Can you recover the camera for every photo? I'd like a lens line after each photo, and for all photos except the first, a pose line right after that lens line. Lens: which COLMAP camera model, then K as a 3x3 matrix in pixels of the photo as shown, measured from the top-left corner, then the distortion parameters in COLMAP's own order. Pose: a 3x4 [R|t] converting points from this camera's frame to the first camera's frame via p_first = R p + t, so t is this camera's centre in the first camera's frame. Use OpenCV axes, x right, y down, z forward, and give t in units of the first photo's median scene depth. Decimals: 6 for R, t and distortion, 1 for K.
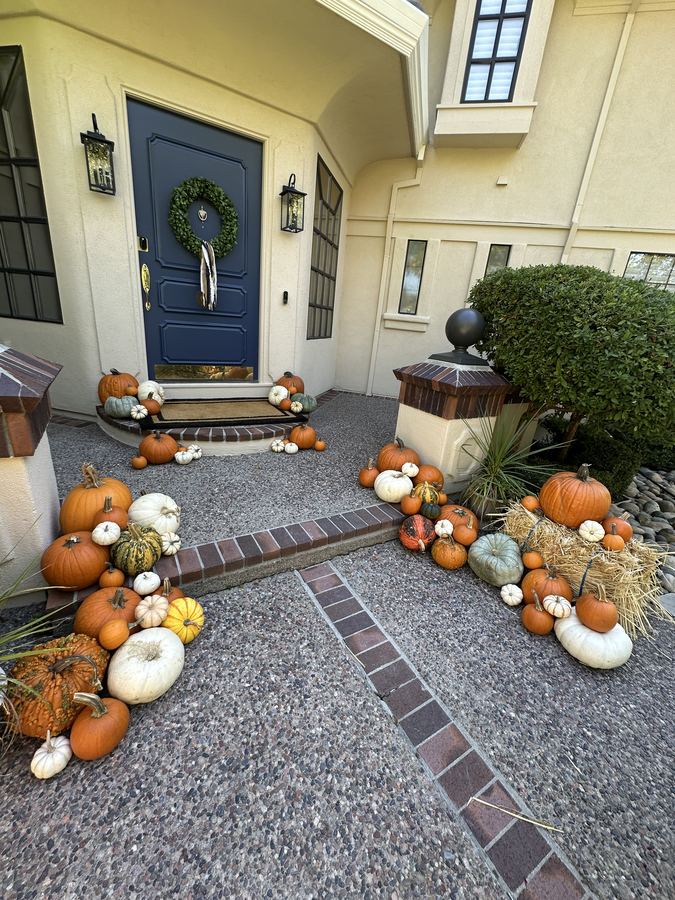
lens RADIAL K [[365.9, 0, 333.8], [0, 365.9, 450.7], [0, 0, 1]] dist [-0.006202, 0.002285]
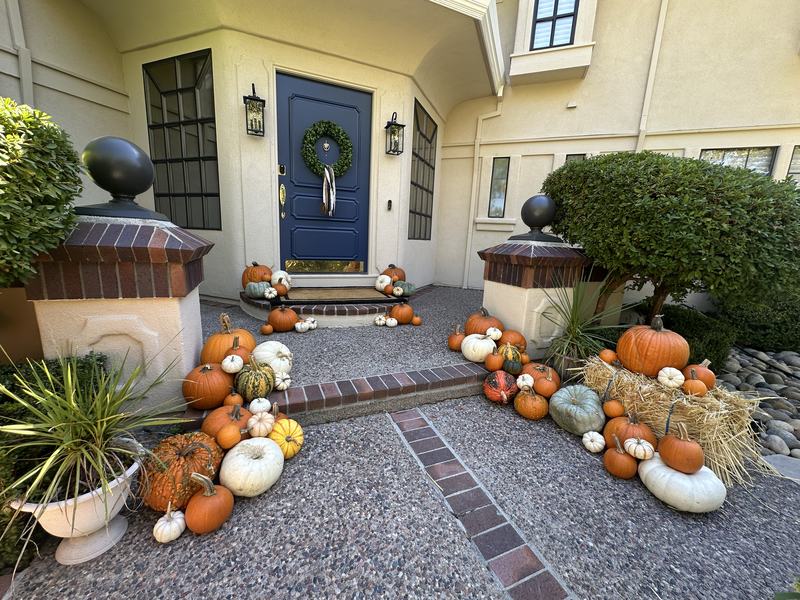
lens RADIAL K [[325.2, 0, 395.2], [0, 325.2, 301.8], [0, 0, 1]] dist [-0.006202, 0.002285]
pose [[0.989737, -0.017930, -0.141768, 0.068537], [-0.004764, 0.987405, -0.158144, 0.146674], [0.142818, 0.157196, 0.977186, -0.030368]]
